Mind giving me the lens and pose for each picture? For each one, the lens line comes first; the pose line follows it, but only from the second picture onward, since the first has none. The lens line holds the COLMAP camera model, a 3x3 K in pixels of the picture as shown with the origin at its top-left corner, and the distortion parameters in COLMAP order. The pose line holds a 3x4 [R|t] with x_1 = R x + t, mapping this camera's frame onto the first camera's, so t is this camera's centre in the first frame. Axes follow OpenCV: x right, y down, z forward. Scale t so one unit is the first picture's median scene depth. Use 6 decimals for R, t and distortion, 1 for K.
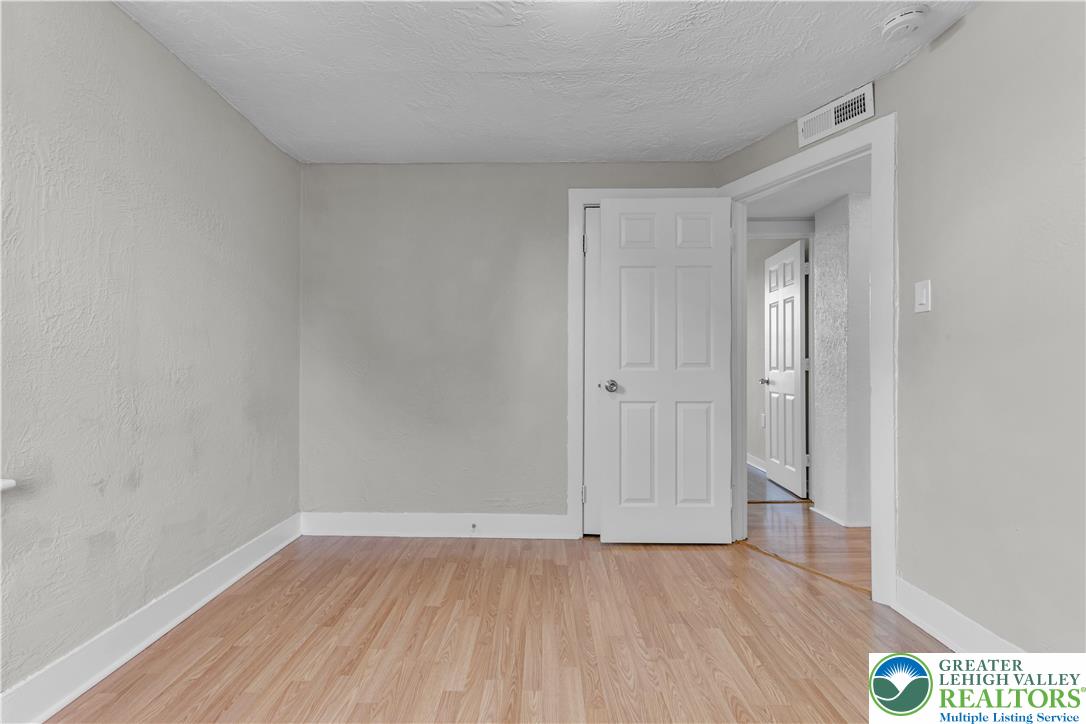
lens RADIAL K [[464.5, 0, 537.1], [0, 464.5, 358.6], [0, 0, 1]] dist [0.000377, 0.000008]
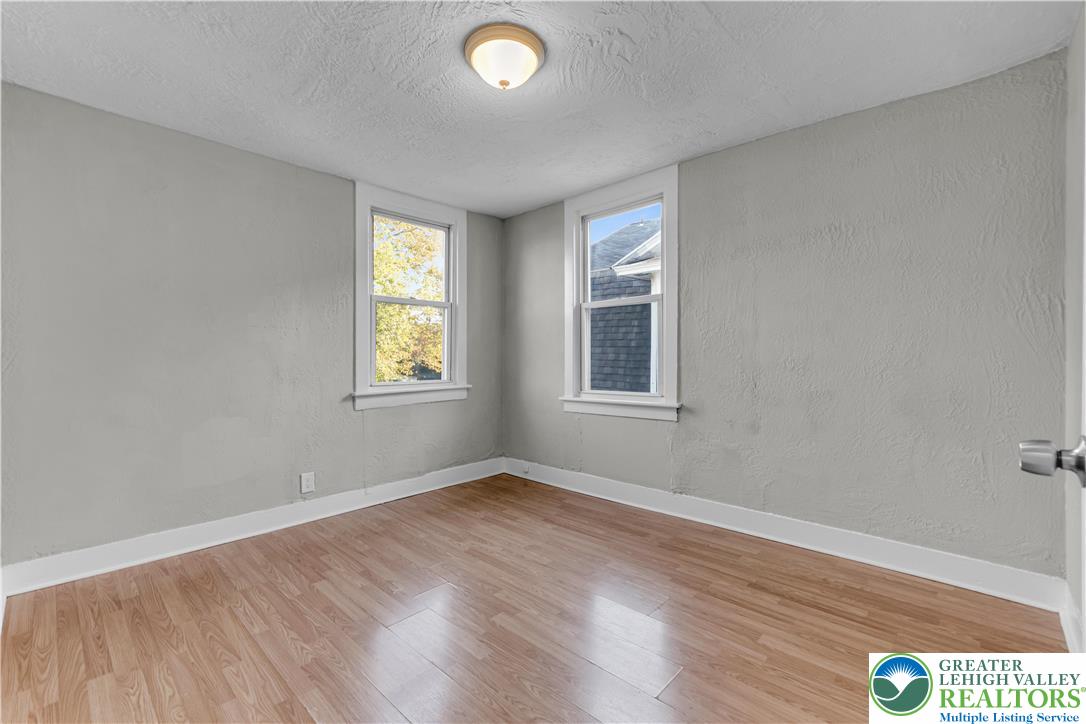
lens RADIAL K [[464.5, 0, 537.1], [0, 464.5, 358.6], [0, 0, 1]] dist [0.000377, 0.000008]
pose [[-0.672383, 0.008598, -0.740153, 0.725244], [0.010914, 0.999939, 0.001701, 0.009026], [0.740123, -0.006935, -0.672436, 1.344340]]
